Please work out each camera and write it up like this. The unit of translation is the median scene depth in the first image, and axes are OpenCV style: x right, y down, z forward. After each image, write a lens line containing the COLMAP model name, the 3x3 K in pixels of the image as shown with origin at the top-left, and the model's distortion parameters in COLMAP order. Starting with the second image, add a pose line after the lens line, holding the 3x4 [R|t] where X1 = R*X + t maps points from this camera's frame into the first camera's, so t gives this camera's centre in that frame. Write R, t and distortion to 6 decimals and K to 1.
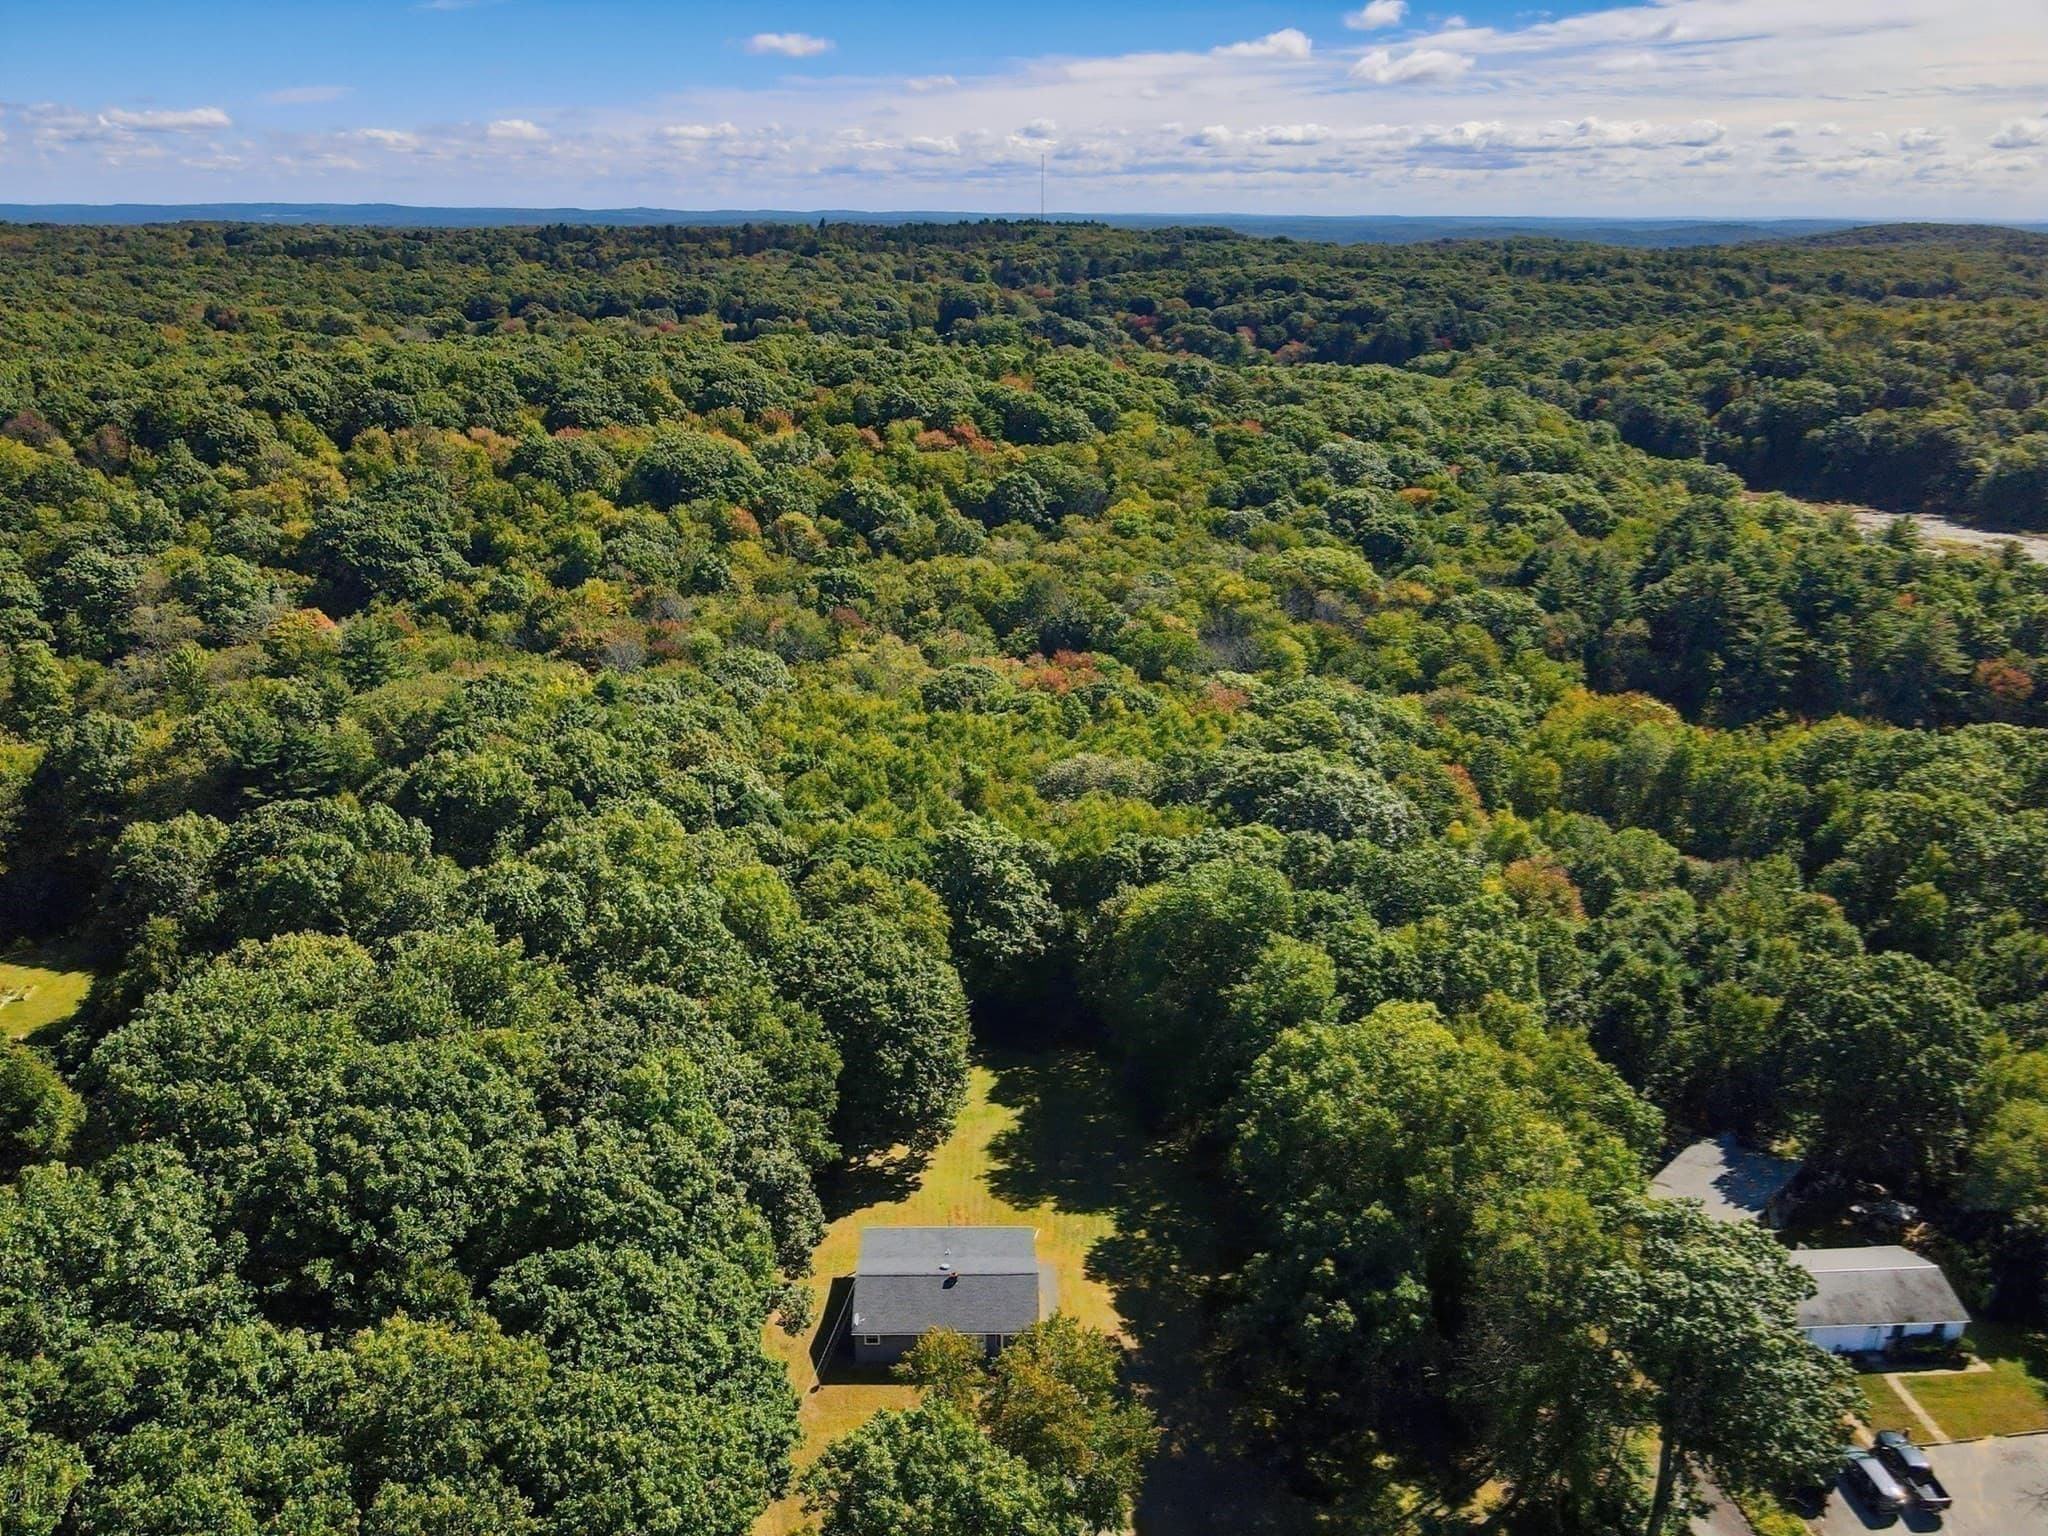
lens RADIAL K [[1485.2, 0, 1024.0], [0, 1485.2, 768.0], [0, 0, 1]] dist [0.004584, 0.002420]
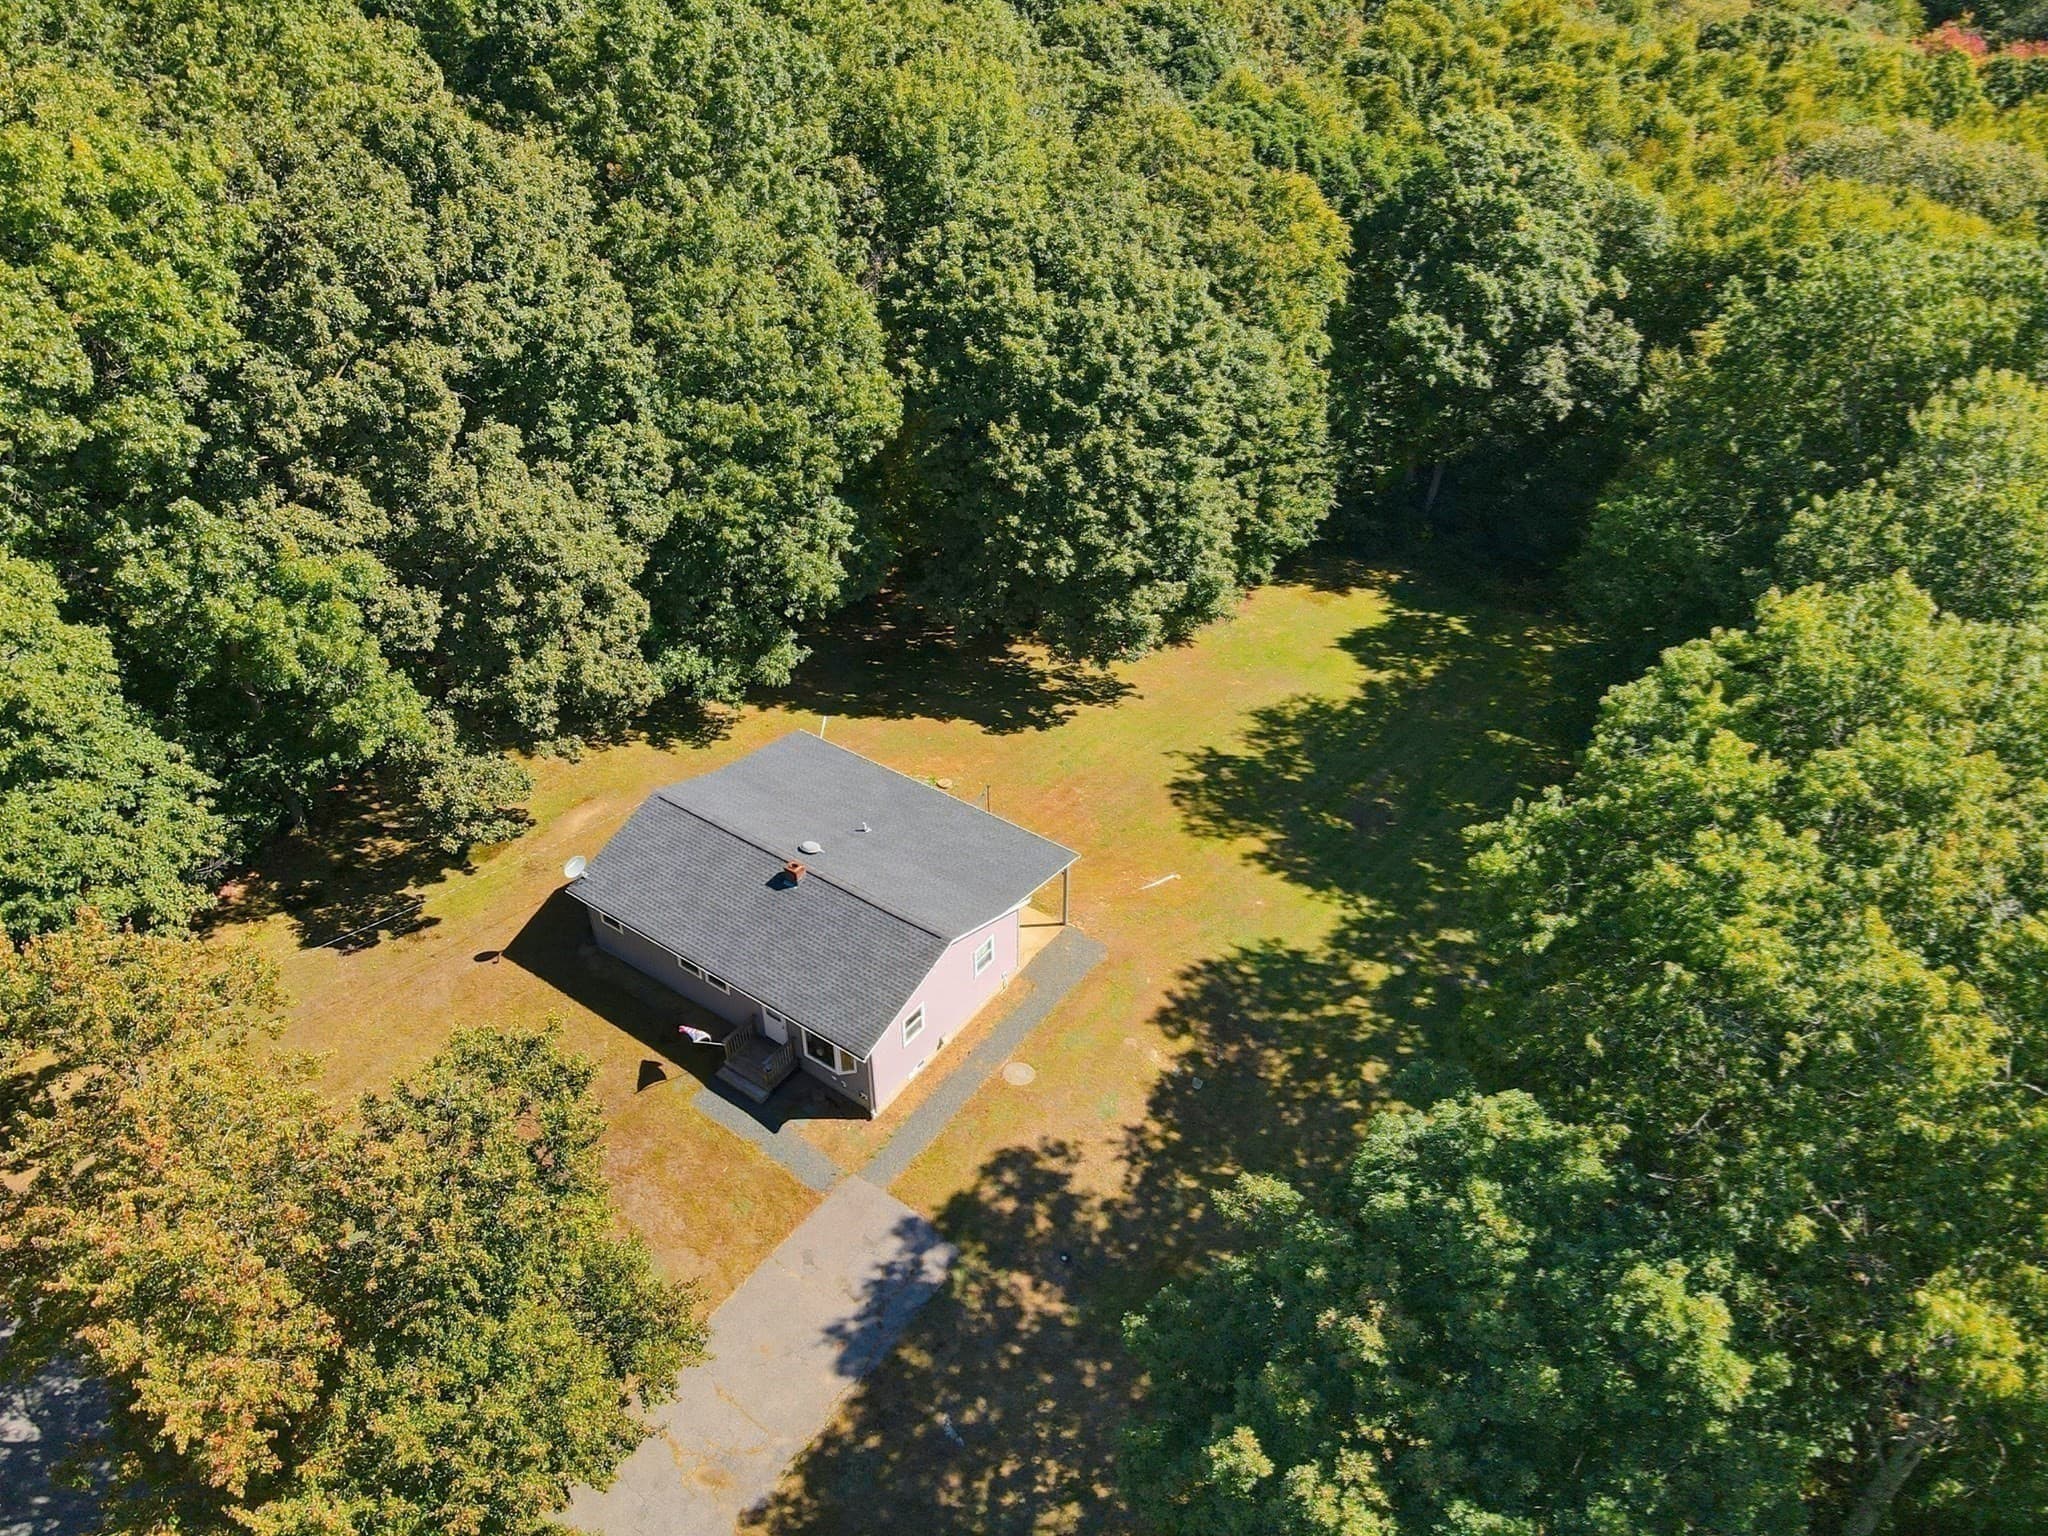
lens RADIAL K [[1485.2, 0, 1024.0], [0, 1485.2, 768.0], [0, 0, 1]] dist [0.004584, 0.002420]
pose [[0.805543, 0.368400, -0.464093, 0.177917], [-0.210084, 0.909919, 0.357649, 0.111237], [0.554045, -0.190603, 0.810373, 0.565085]]
